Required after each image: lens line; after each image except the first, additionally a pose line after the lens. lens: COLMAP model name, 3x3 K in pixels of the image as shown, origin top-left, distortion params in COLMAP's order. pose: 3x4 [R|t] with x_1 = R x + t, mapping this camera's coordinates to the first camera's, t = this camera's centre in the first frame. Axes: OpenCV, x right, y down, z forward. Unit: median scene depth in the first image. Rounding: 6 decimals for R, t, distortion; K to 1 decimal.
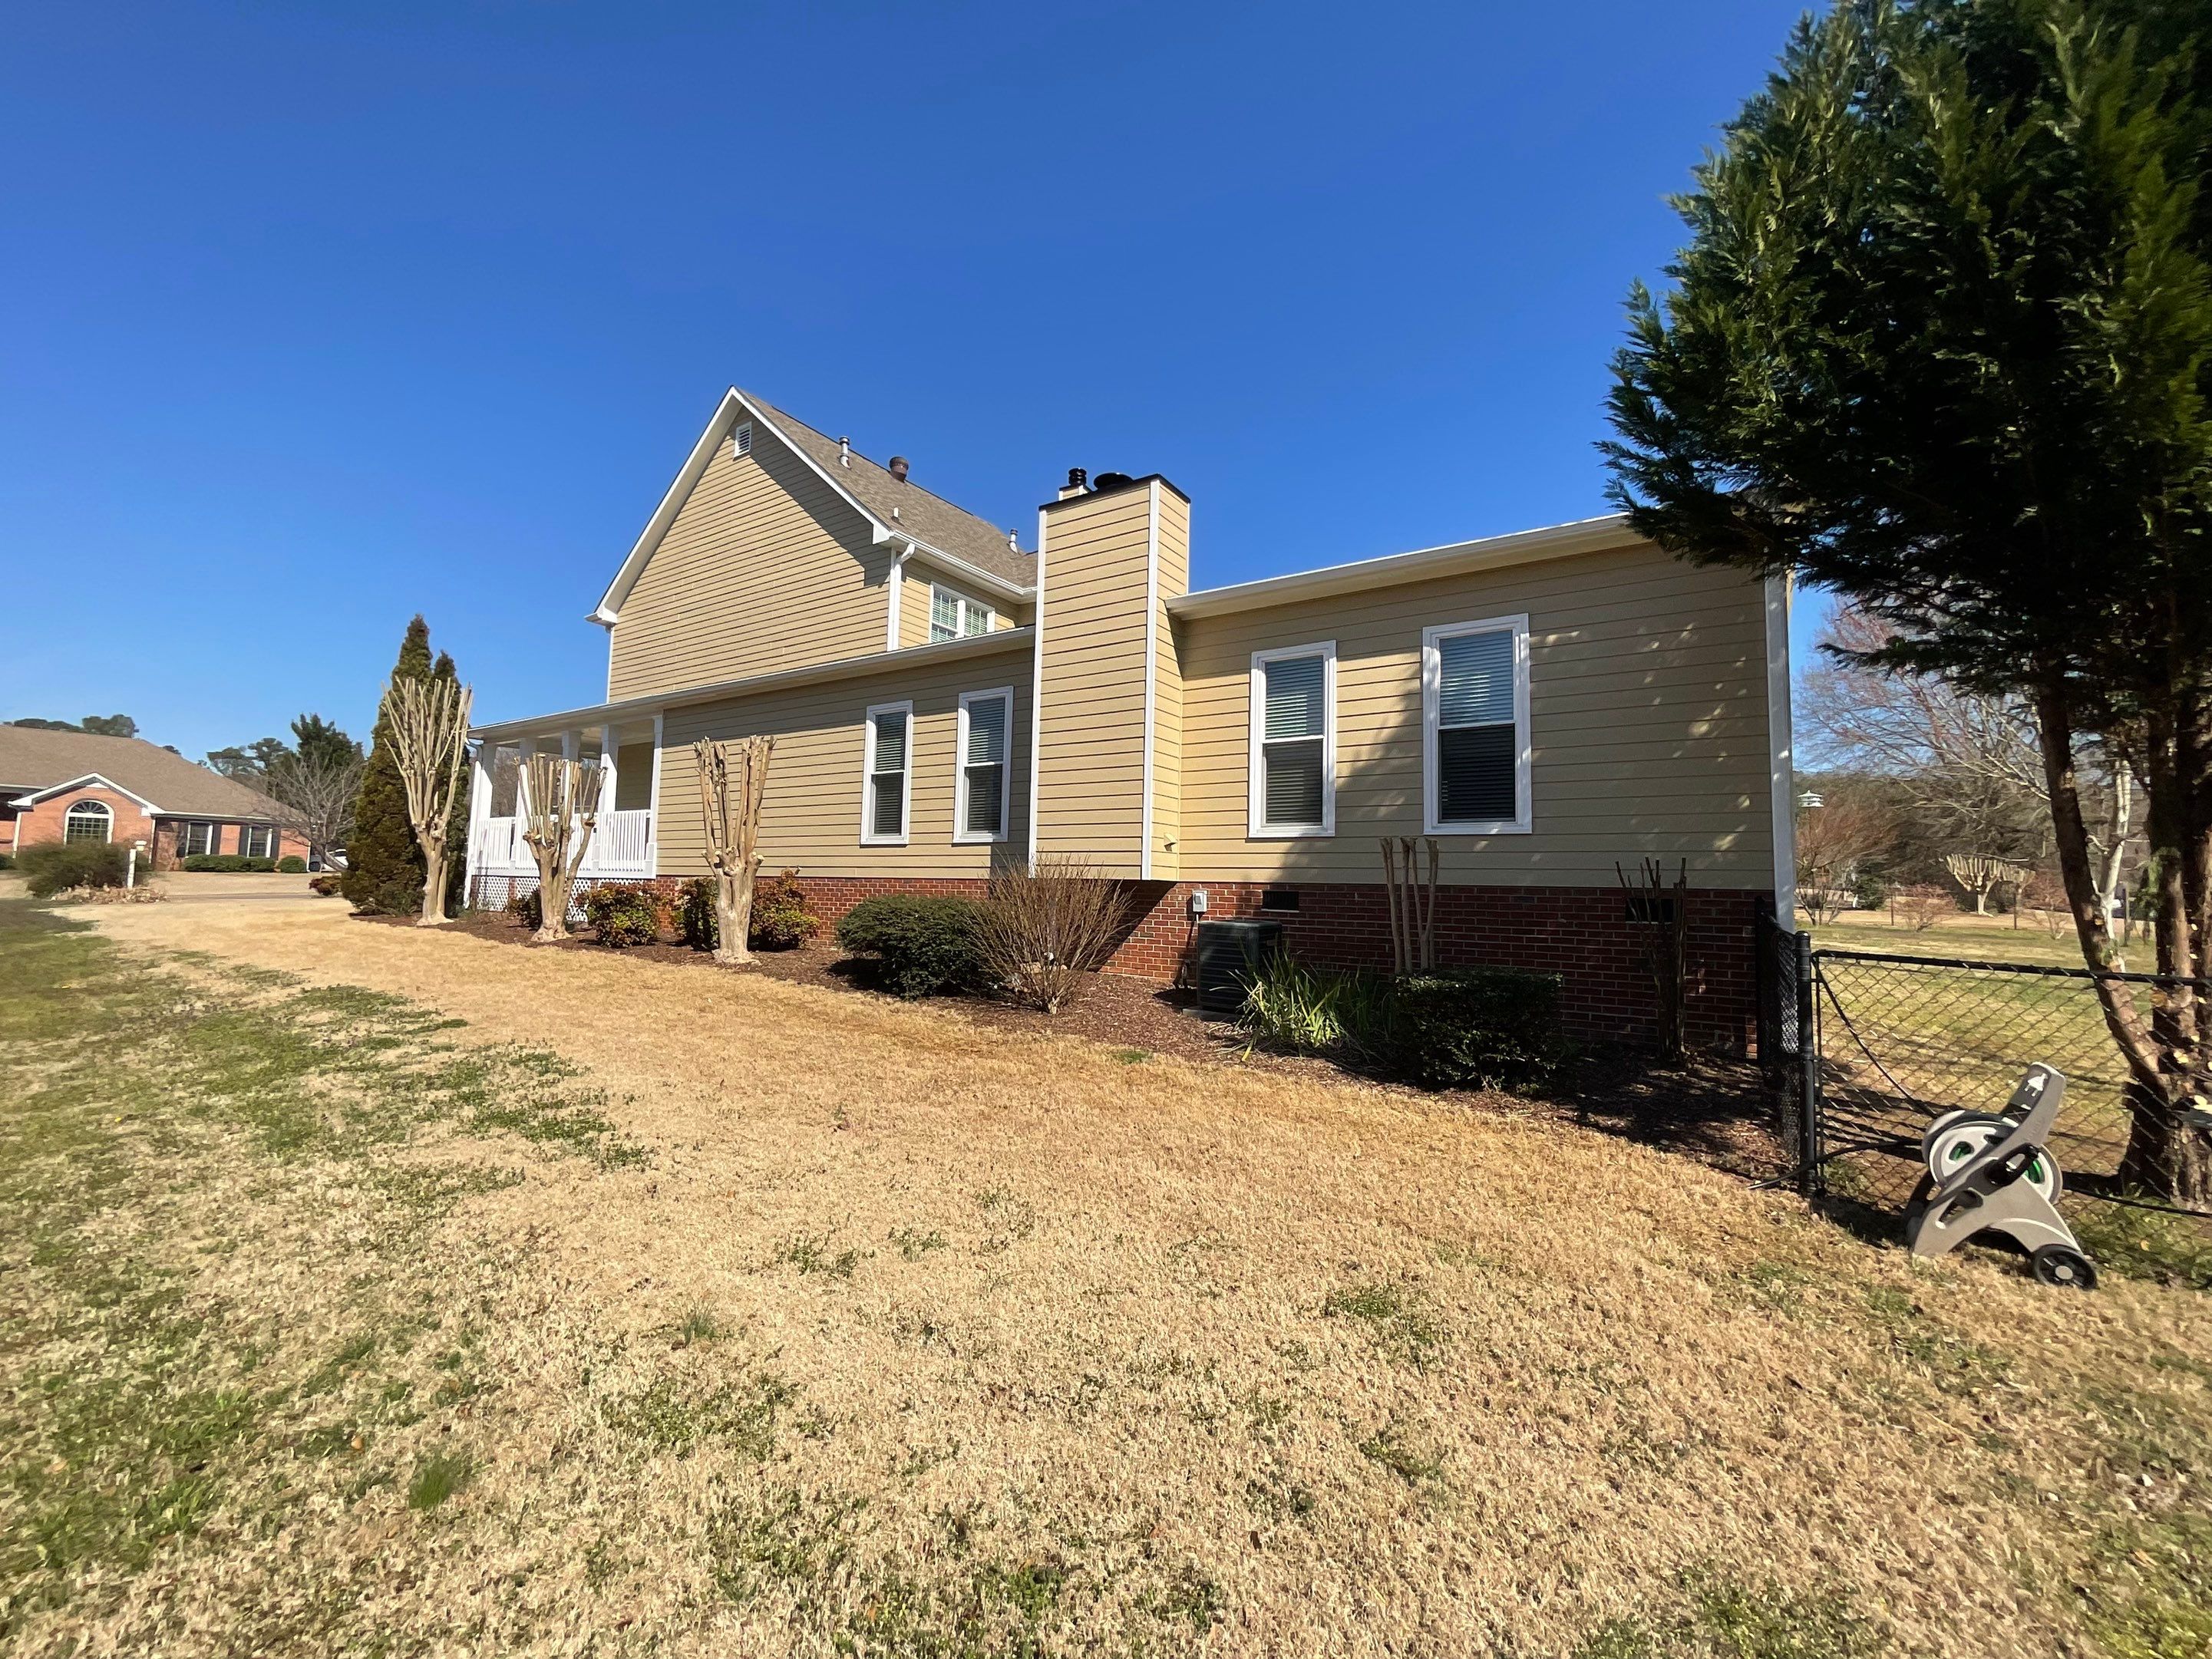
lens RADIAL K [[877.7, 0, 1106.0], [0, 877.7, 829.5], [0, 0, 1]] dist [0.000447, -0.003248]
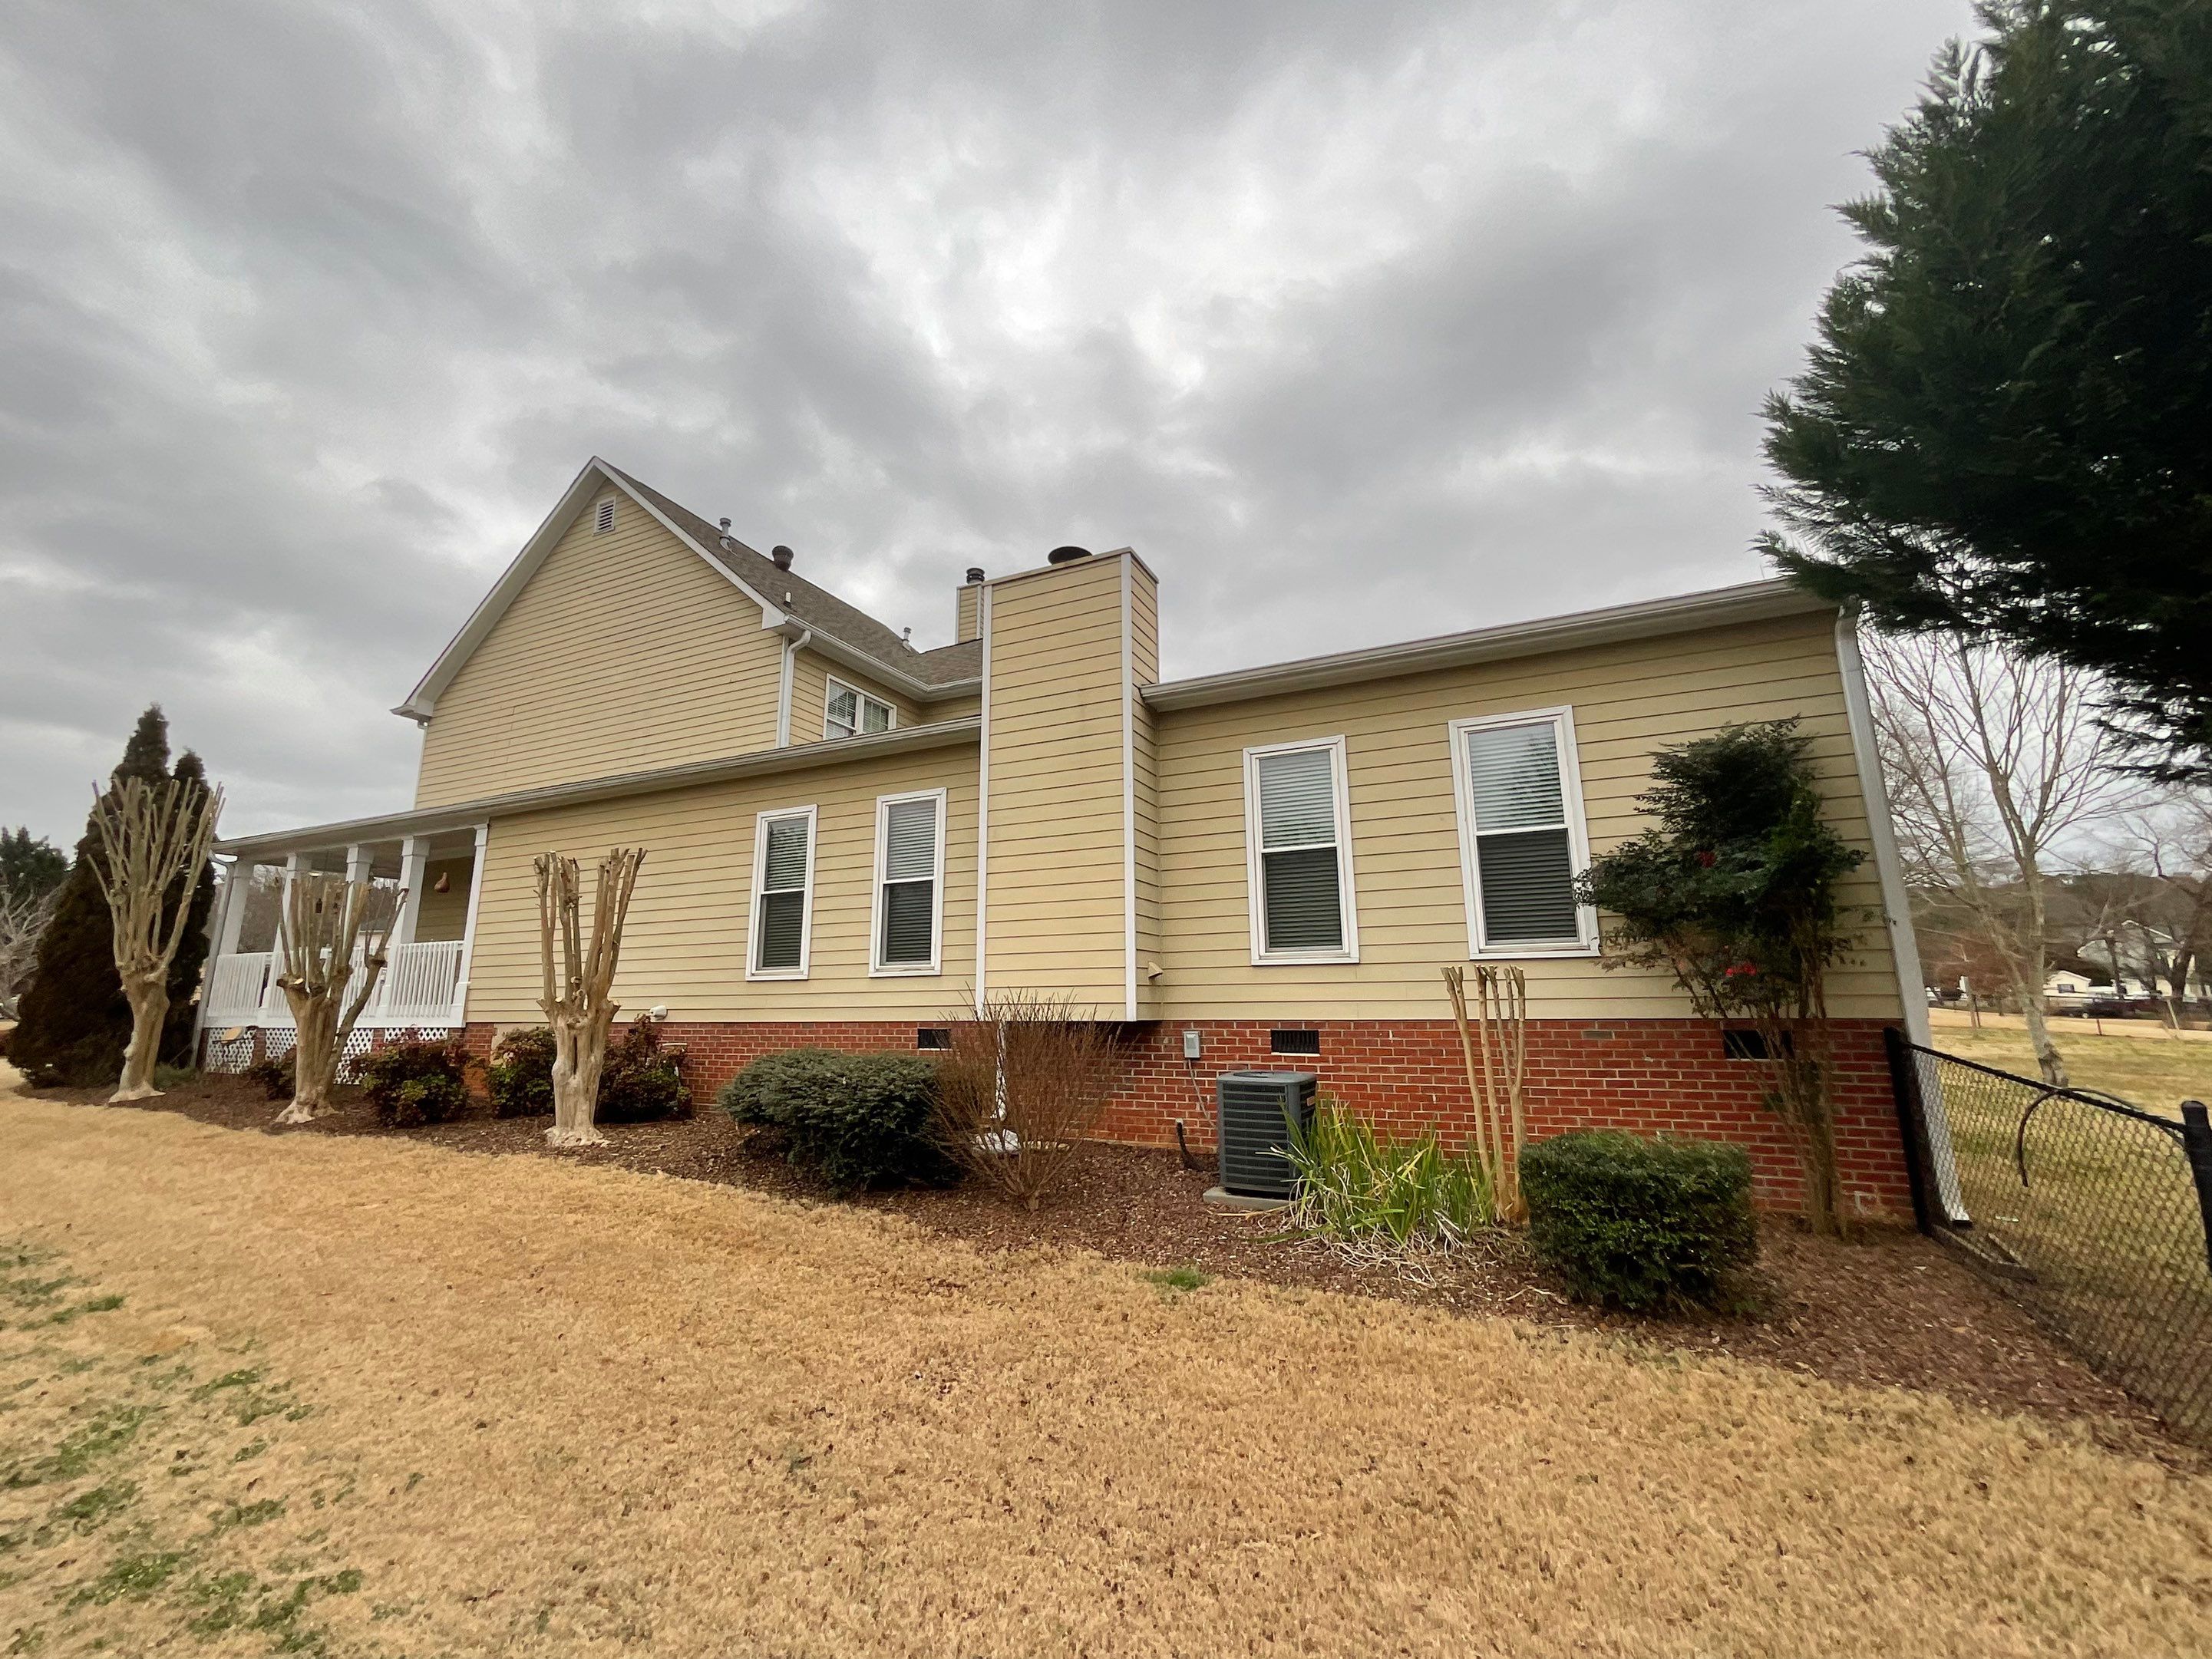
lens RADIAL K [[897.9, 0, 1106.0], [0, 897.9, 829.5], [0, 0, 1]] dist [0.001276, 0.000601]
pose [[0.989216, -0.003151, 0.146433, -0.067477], [0.021547, 0.992022, -0.124210, -0.010826], [-0.144873, 0.126026, 0.981392, 0.113140]]
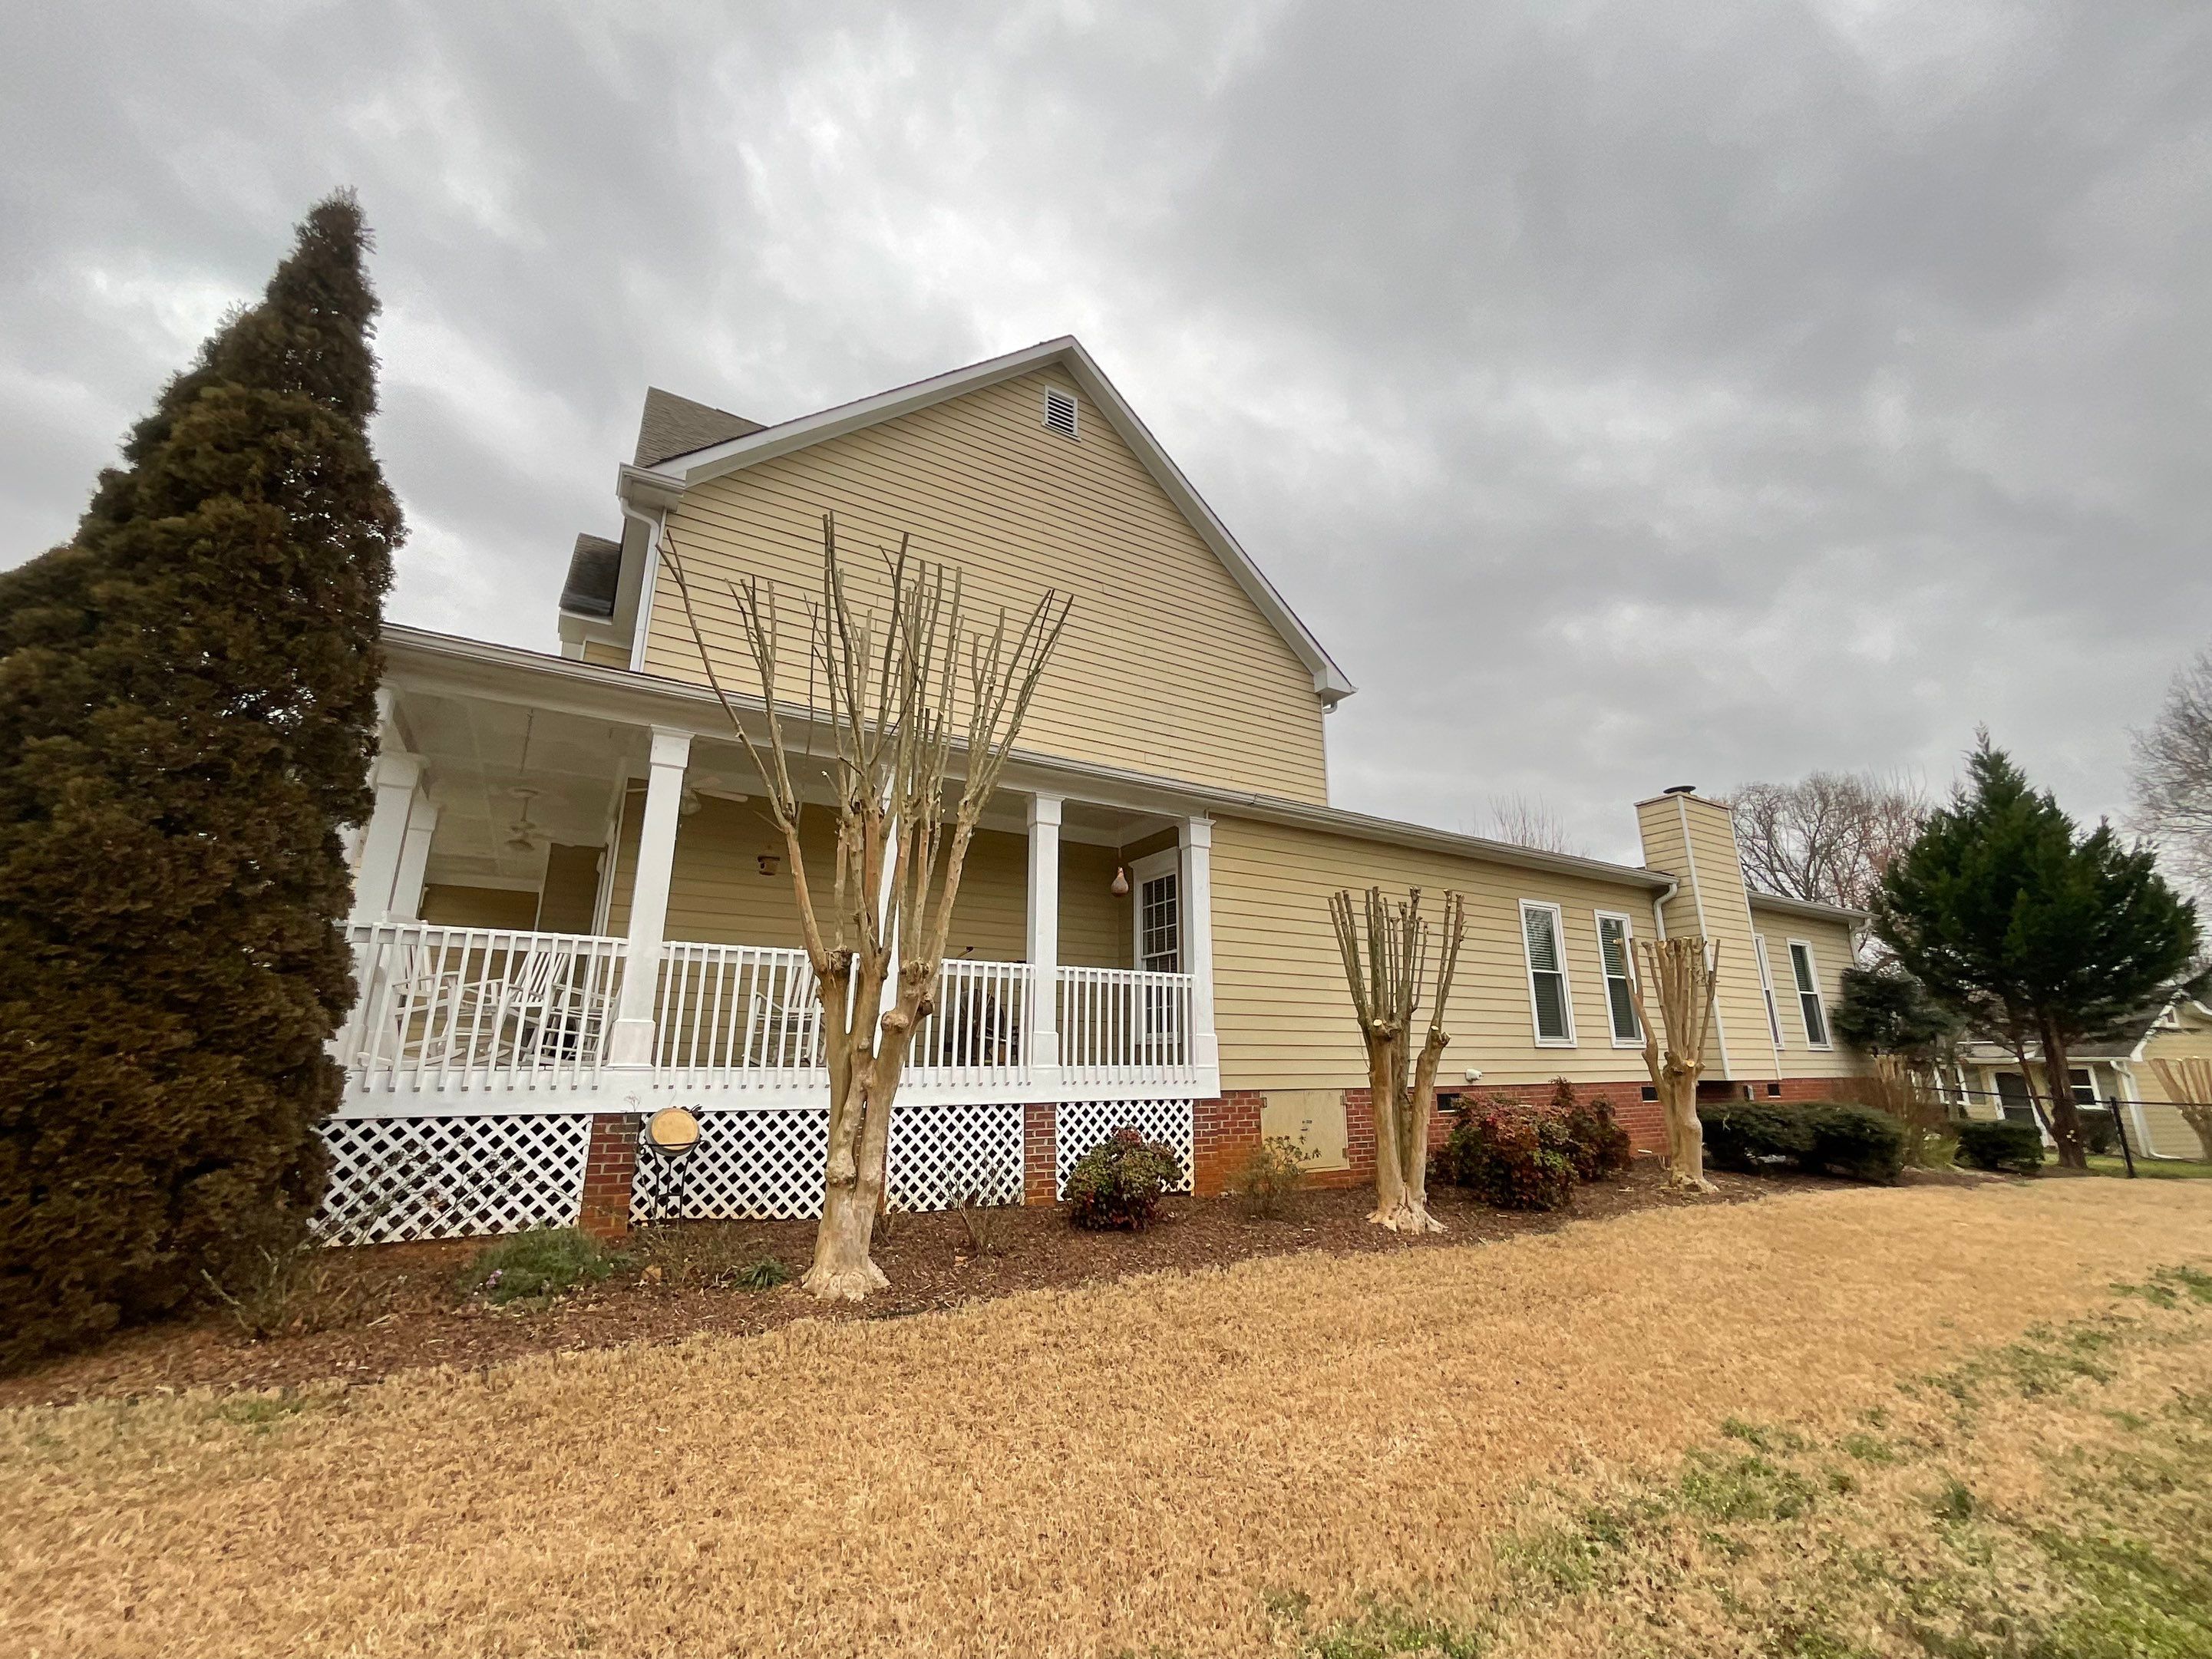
lens RADIAL K [[935.5, 0, 1106.0], [0, 935.5, 829.5], [0, 0, 1]] dist [0.002073, -0.007840]
pose [[0.411740, 0.207776, 0.887299, -1.212022], [-0.040502, 0.976871, -0.209957, 0.014937], [-0.910401, 0.050511, 0.410632, 0.880105]]
